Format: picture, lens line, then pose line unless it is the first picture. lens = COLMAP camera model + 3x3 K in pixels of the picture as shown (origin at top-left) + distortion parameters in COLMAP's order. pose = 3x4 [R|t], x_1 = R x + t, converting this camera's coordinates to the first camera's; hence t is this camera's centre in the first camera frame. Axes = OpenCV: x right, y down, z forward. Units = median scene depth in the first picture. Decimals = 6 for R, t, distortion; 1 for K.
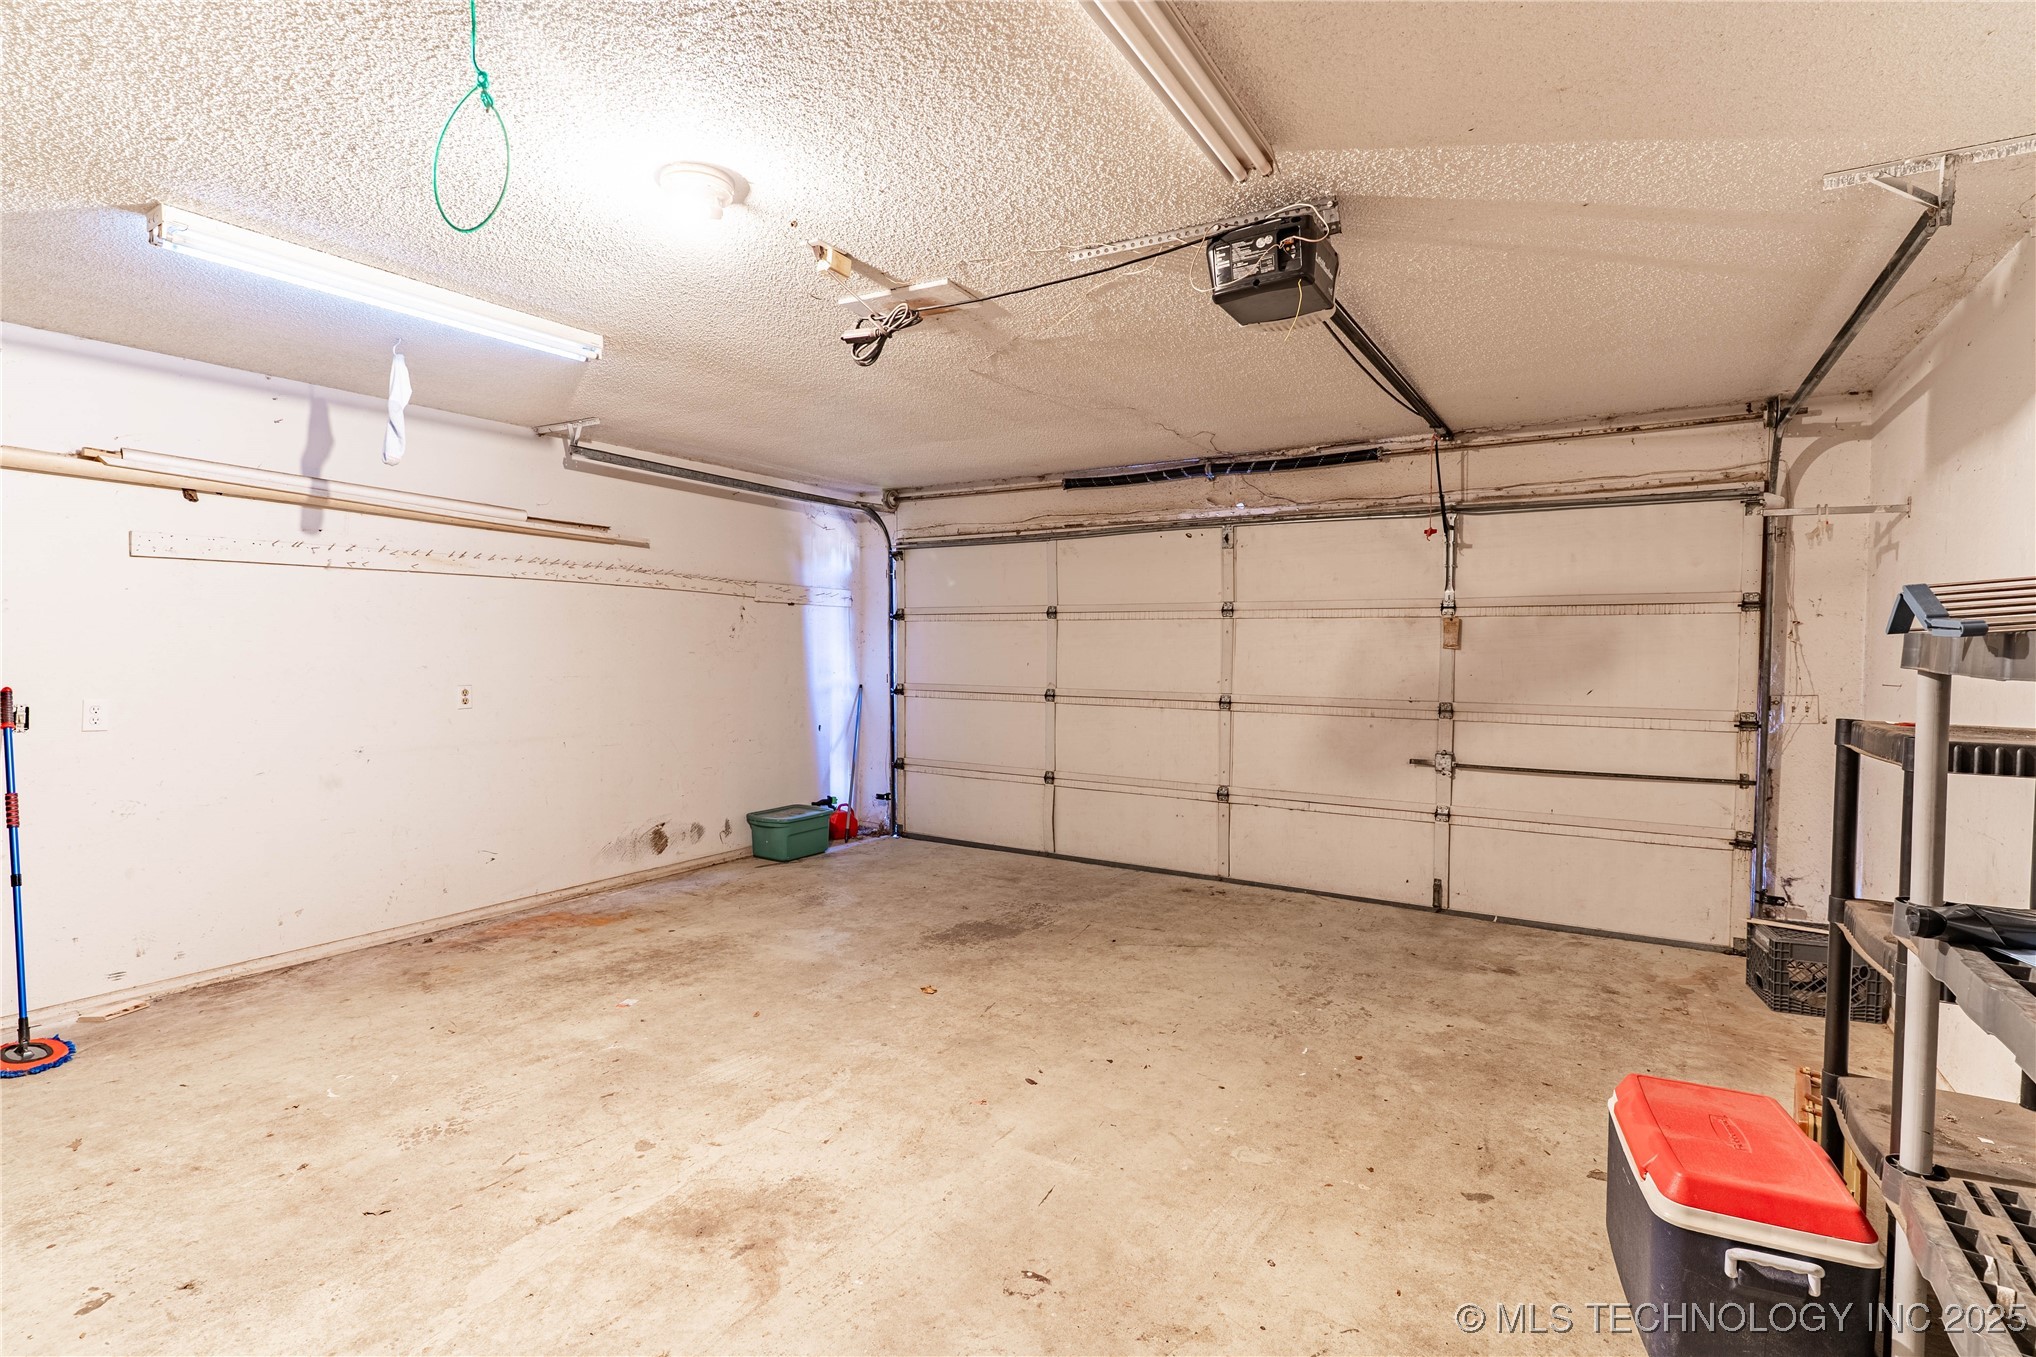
lens RADIAL K [[972.9, 0, 1019.3], [0, 972.9, 677.5], [0, 0, 1]] dist [0.002251, 0.000095]
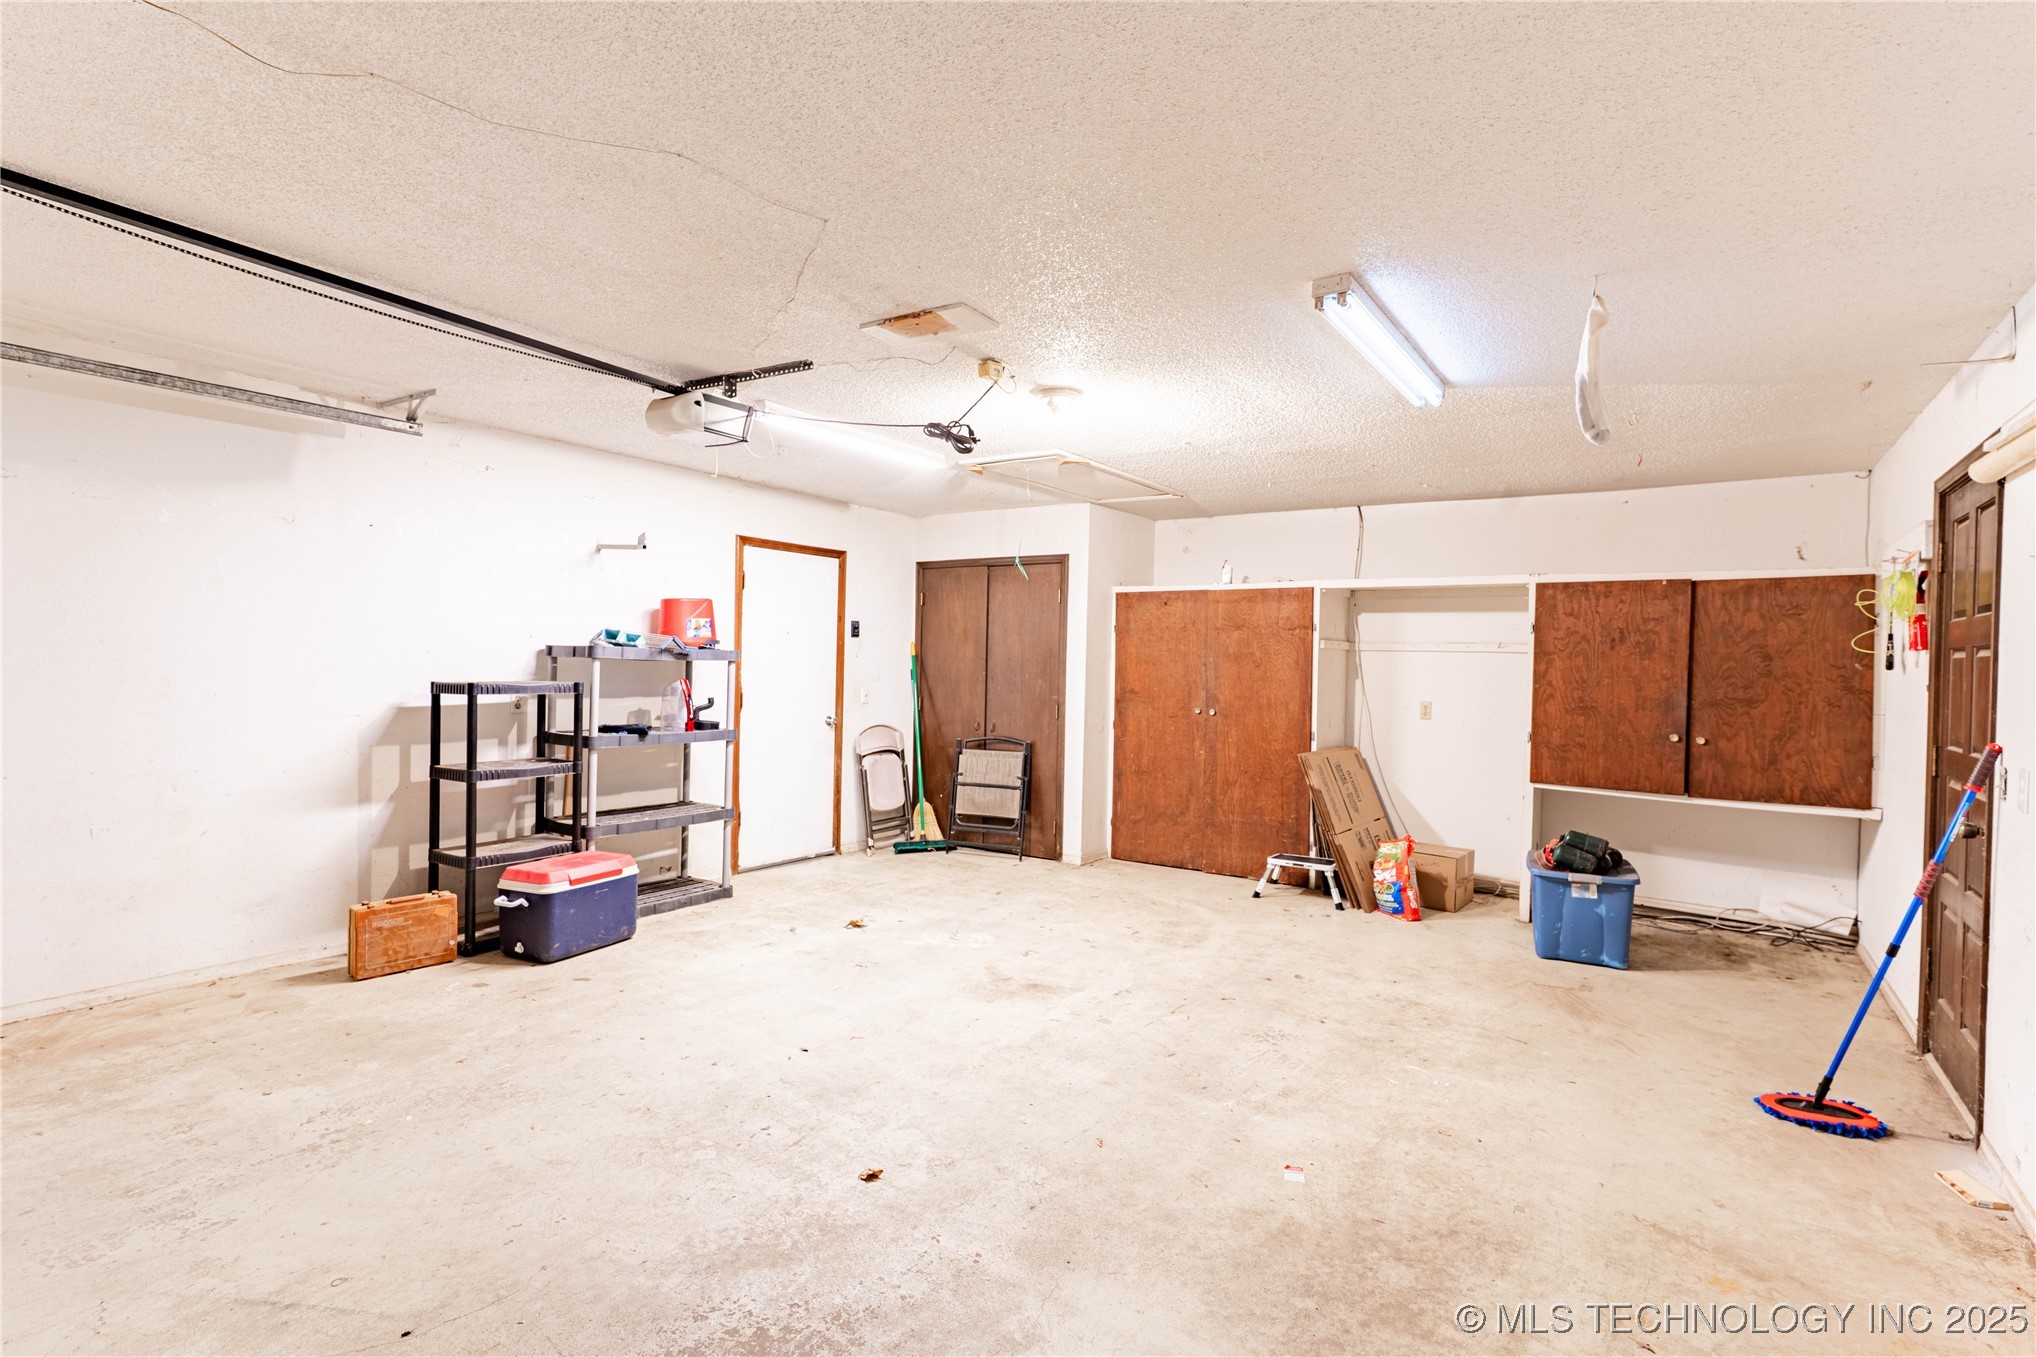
lens RADIAL K [[972.9, 0, 1018.6], [0, 972.9, 674.9], [0, 0, 1]] dist [0.002251, 0.000095]
pose [[-0.998272, -0.031190, 0.049792, -0.251153], [-0.028911, 0.998530, 0.045857, -0.063809], [-0.051149, 0.044338, -0.997706, 1.903192]]
